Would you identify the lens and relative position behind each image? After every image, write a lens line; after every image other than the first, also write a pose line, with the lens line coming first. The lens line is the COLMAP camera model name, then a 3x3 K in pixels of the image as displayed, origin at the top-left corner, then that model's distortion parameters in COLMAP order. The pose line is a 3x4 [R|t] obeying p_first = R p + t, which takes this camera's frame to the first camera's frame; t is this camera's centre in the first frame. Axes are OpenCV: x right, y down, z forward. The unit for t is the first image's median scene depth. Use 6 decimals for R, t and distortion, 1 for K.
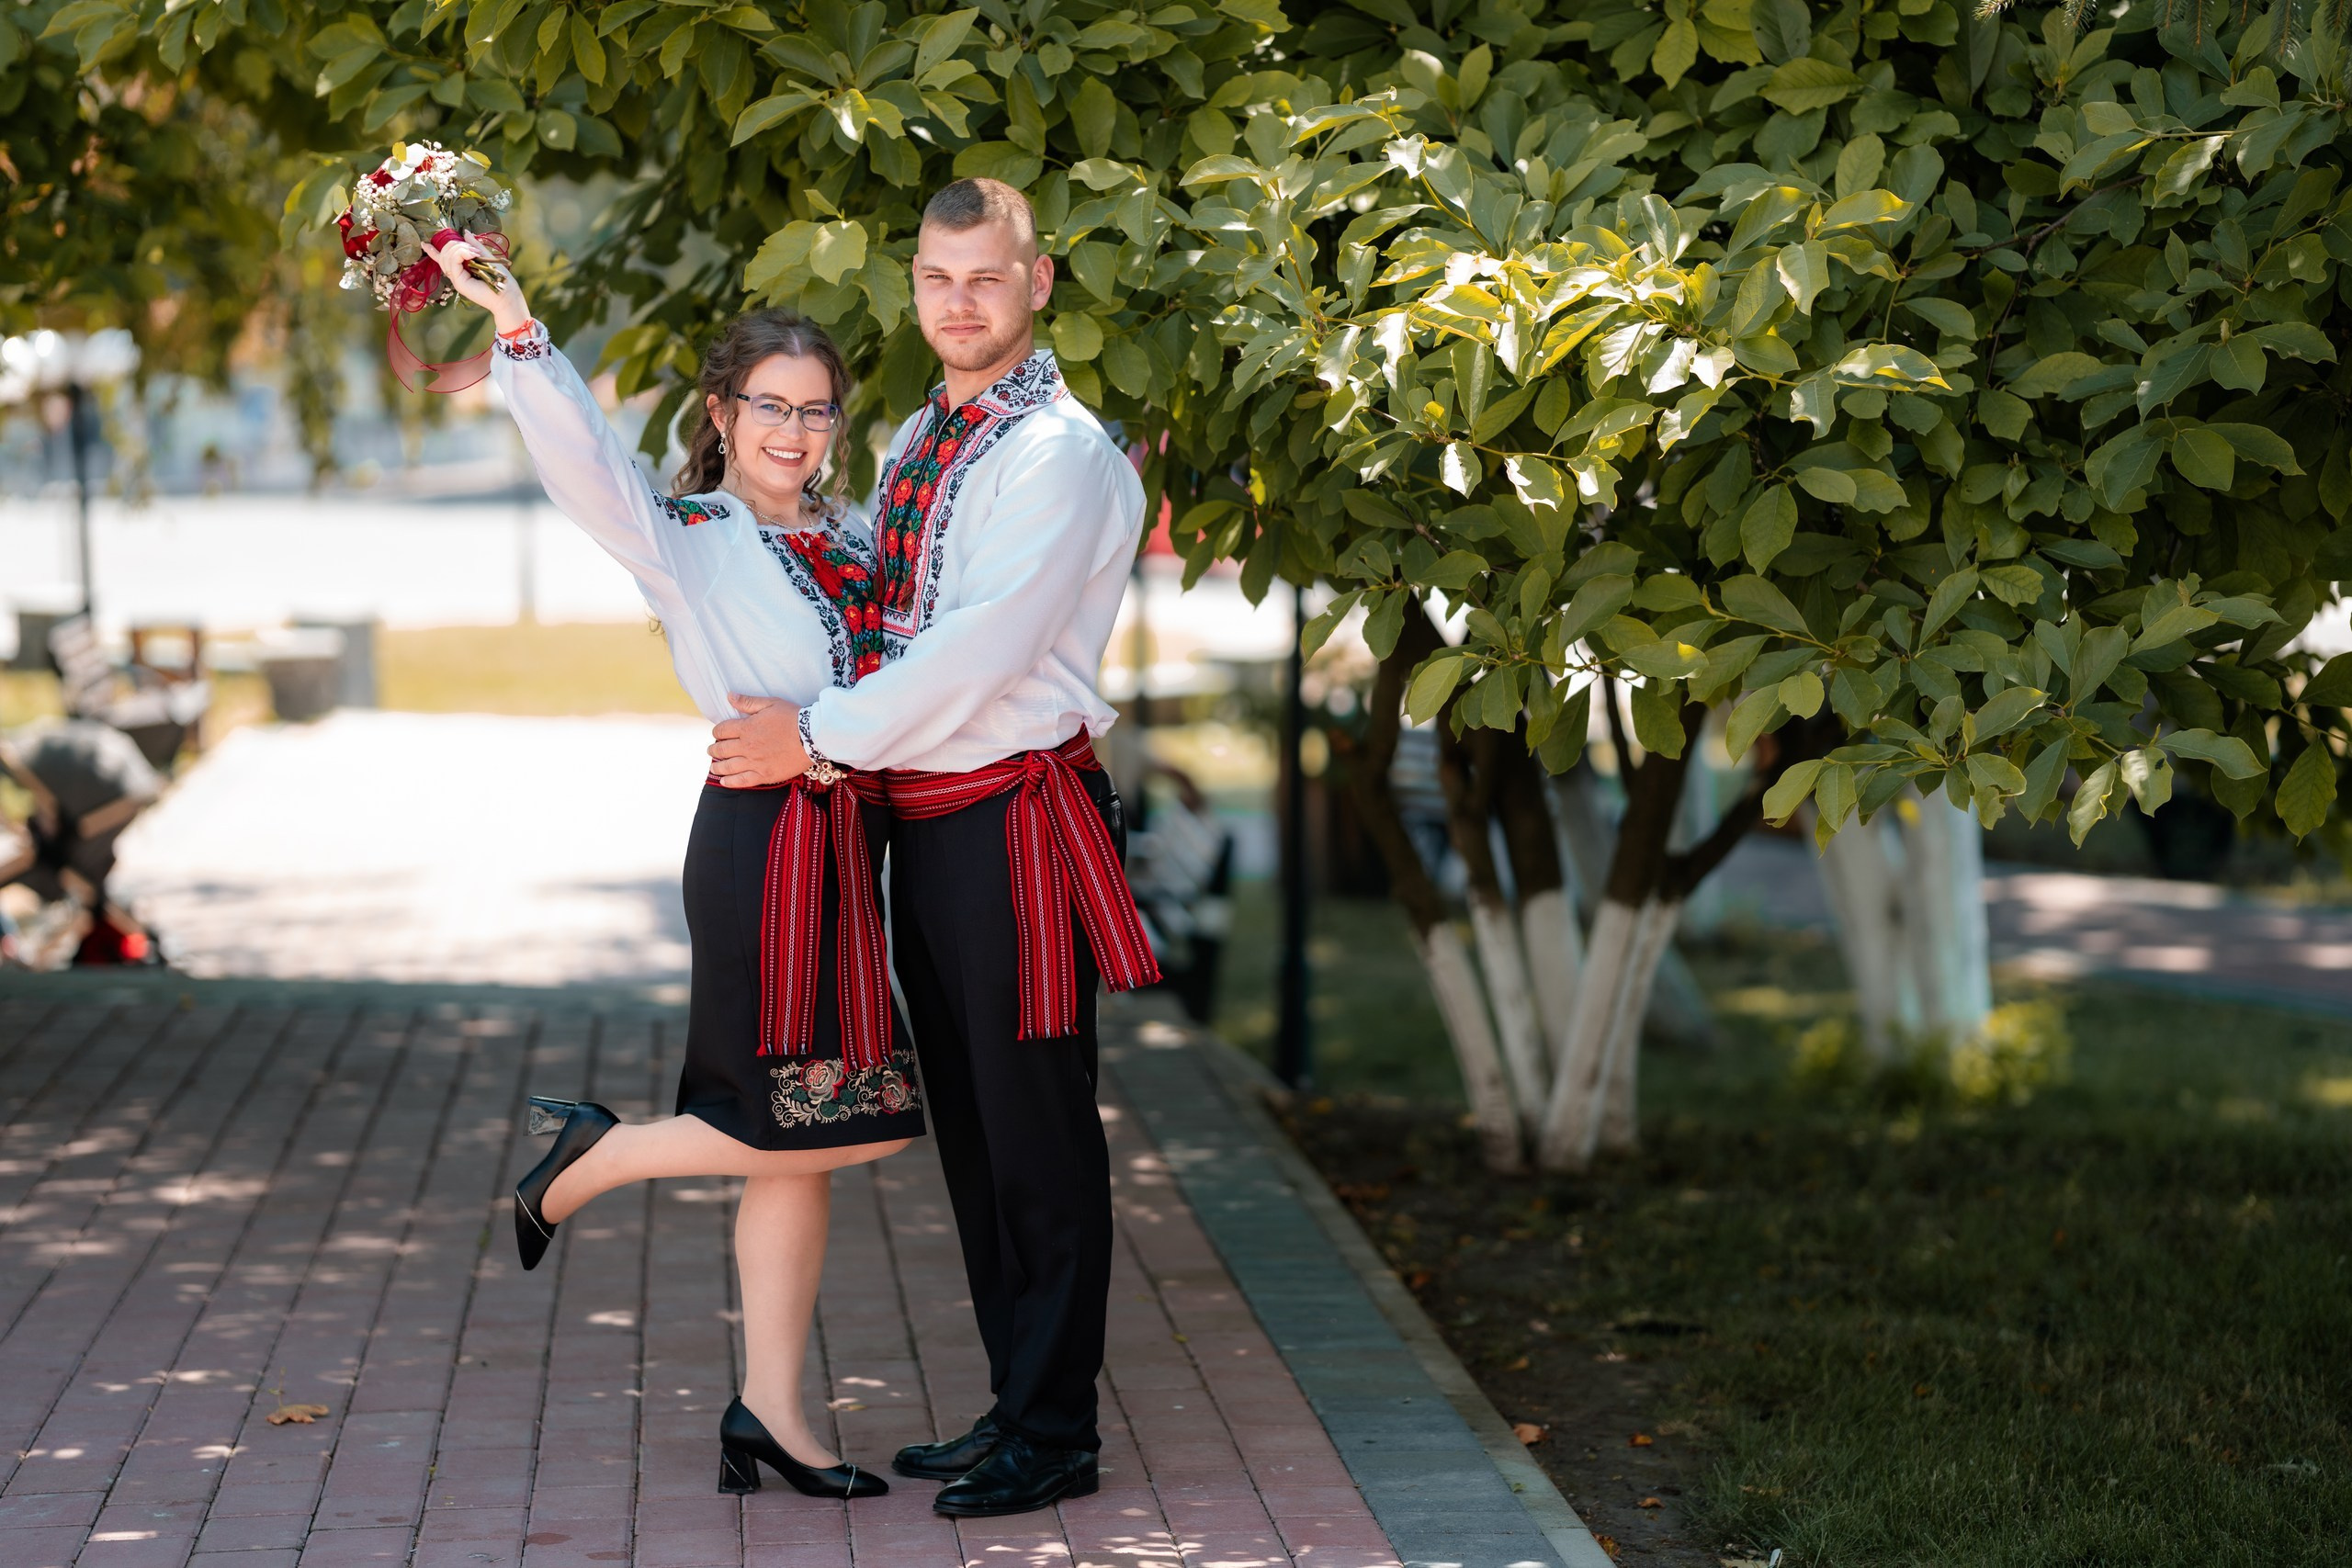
lens RADIAL K [[5666.7, 0, 1183.6], [0, 5666.7, 599.3], [0, 0, 1]] dist [0.431886, -0.343155]
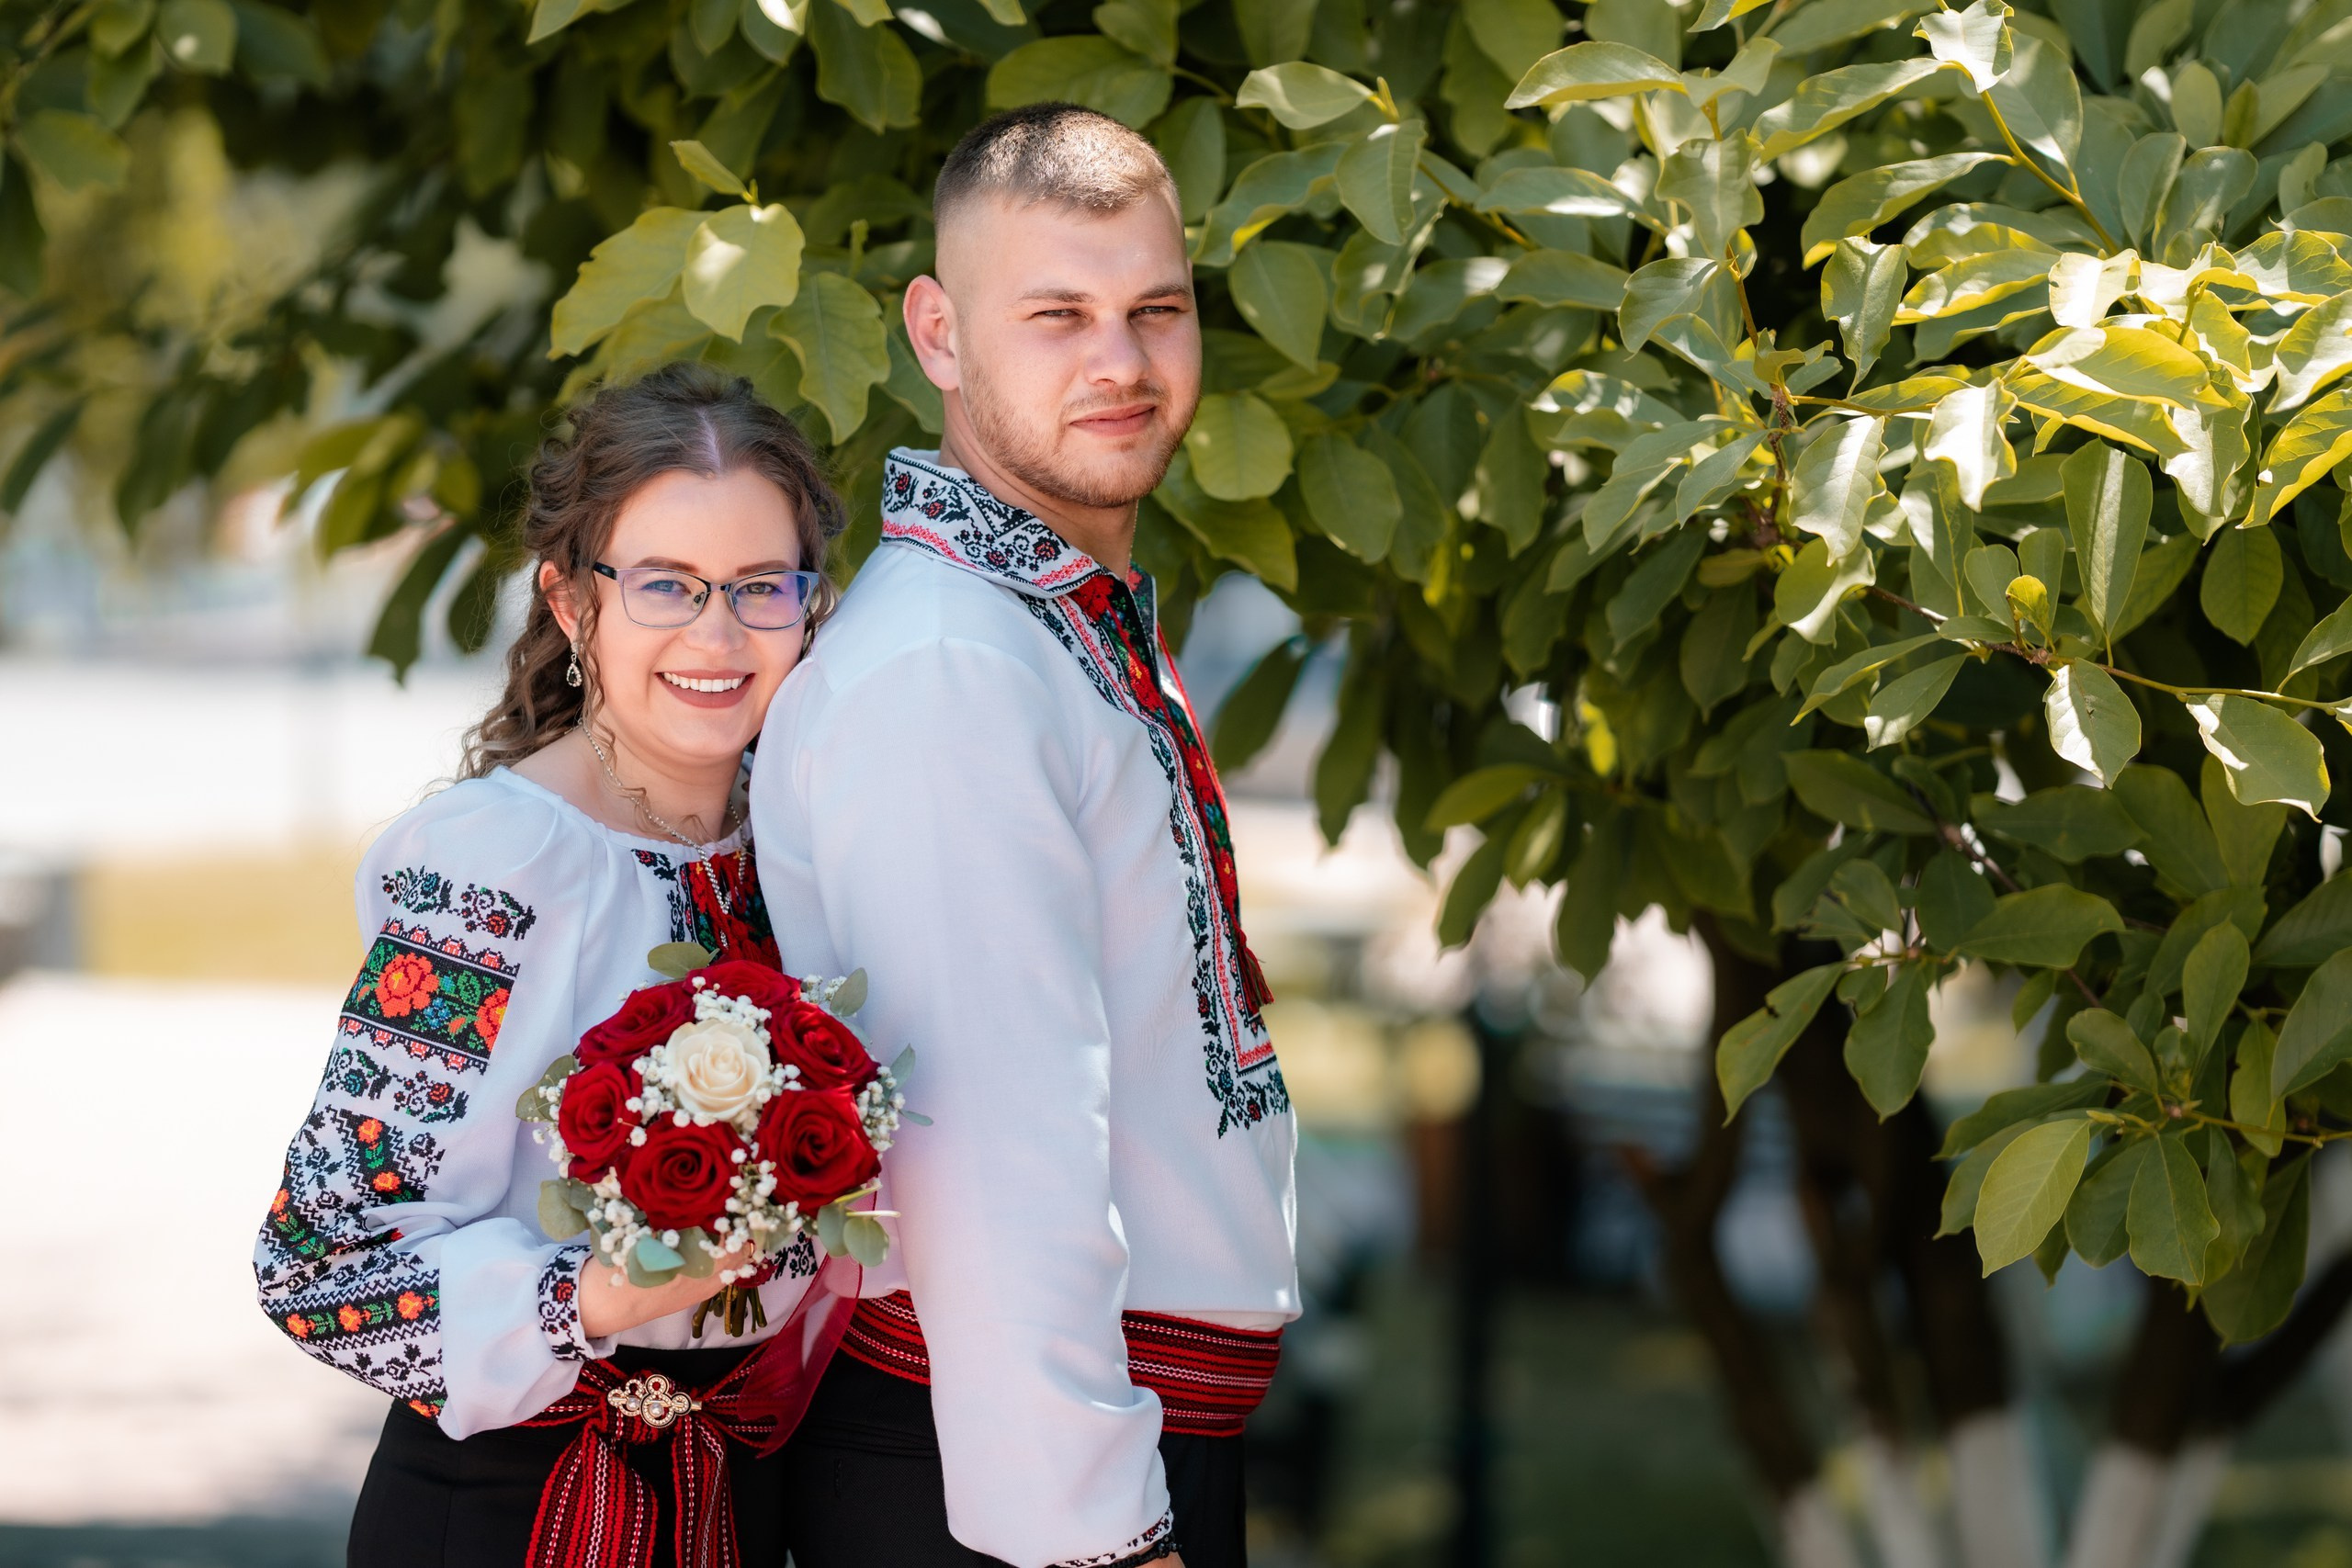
lens RADIAL K [[5768.6, 0, 1030.3], [0, 5768.6, 742.2], [0, 0, 1]] dist [0.308935, 0.420096]
pose [[0.999949, 0.001084, -0.010043, -0.031907], [-0.001044, 0.999991, 0.004019, -0.022286], [0.010048, -0.004008, 0.999941, 0.507090]]
